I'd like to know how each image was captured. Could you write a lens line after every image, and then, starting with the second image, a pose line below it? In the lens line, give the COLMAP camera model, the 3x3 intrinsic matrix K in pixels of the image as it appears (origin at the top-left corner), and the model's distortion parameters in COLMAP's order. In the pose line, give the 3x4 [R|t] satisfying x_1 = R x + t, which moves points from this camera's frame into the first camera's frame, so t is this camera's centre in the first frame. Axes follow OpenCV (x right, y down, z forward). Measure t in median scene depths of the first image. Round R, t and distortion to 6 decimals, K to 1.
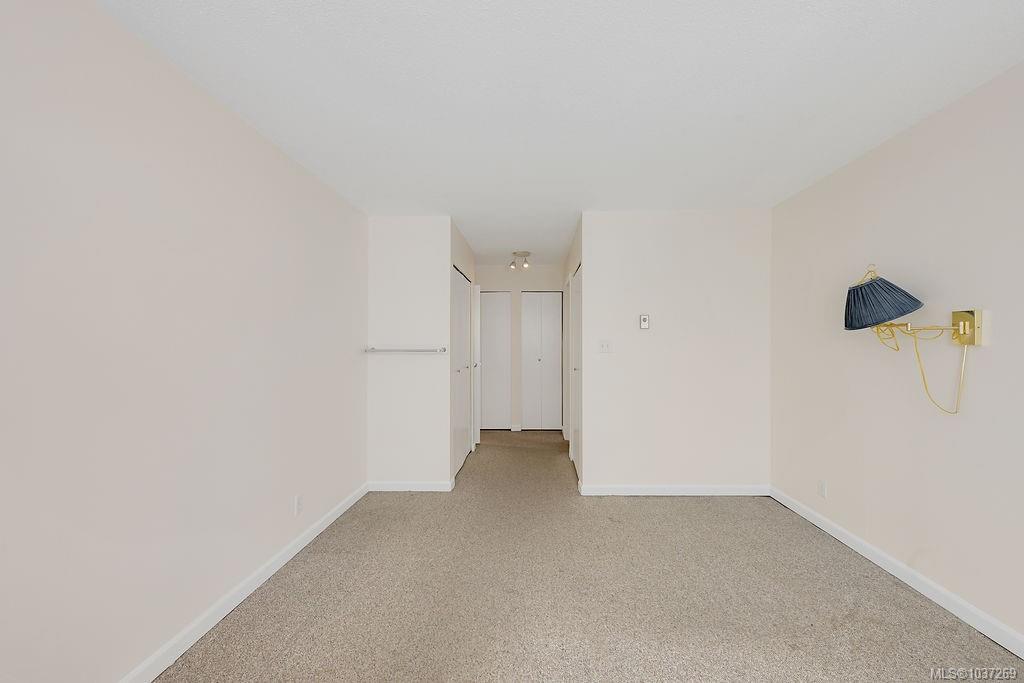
lens RADIAL K [[419.0, 0, 509.3], [0, 419.0, 344.9], [0, 0, 1]] dist [0.000381, 0.000145]
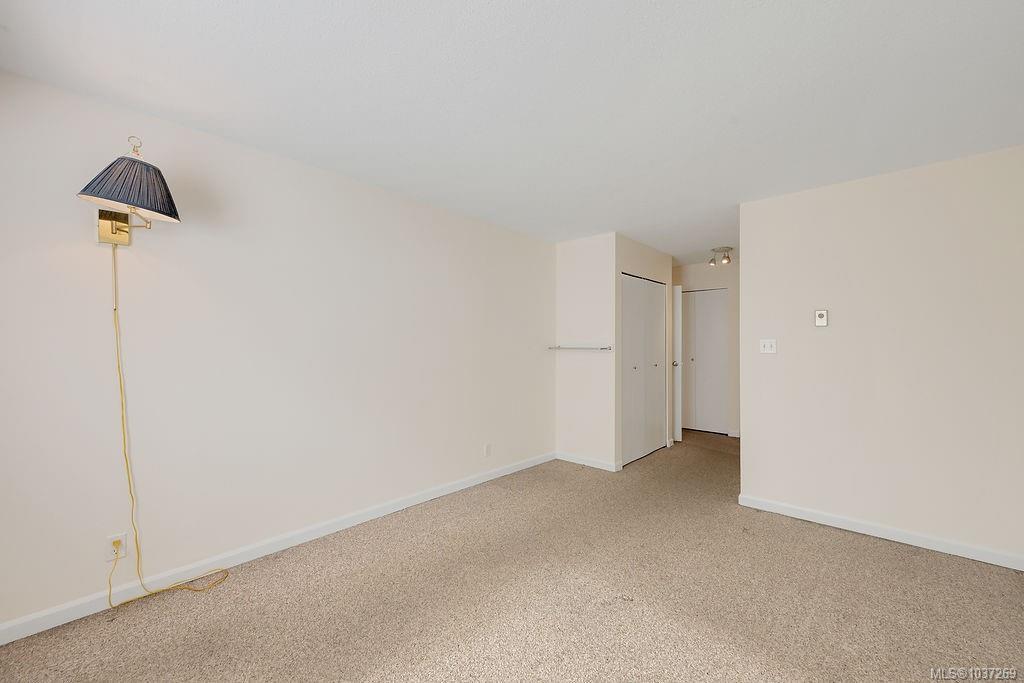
lens RADIAL K [[419.0, 0, 509.3], [0, 419.0, 344.9], [0, 0, 1]] dist [0.000381, 0.000145]
pose [[0.747075, 0.007392, -0.664699, 0.405929], [-0.006167, 0.999972, 0.004190, -0.000660], [0.664711, 0.000969, 0.747100, -0.049089]]
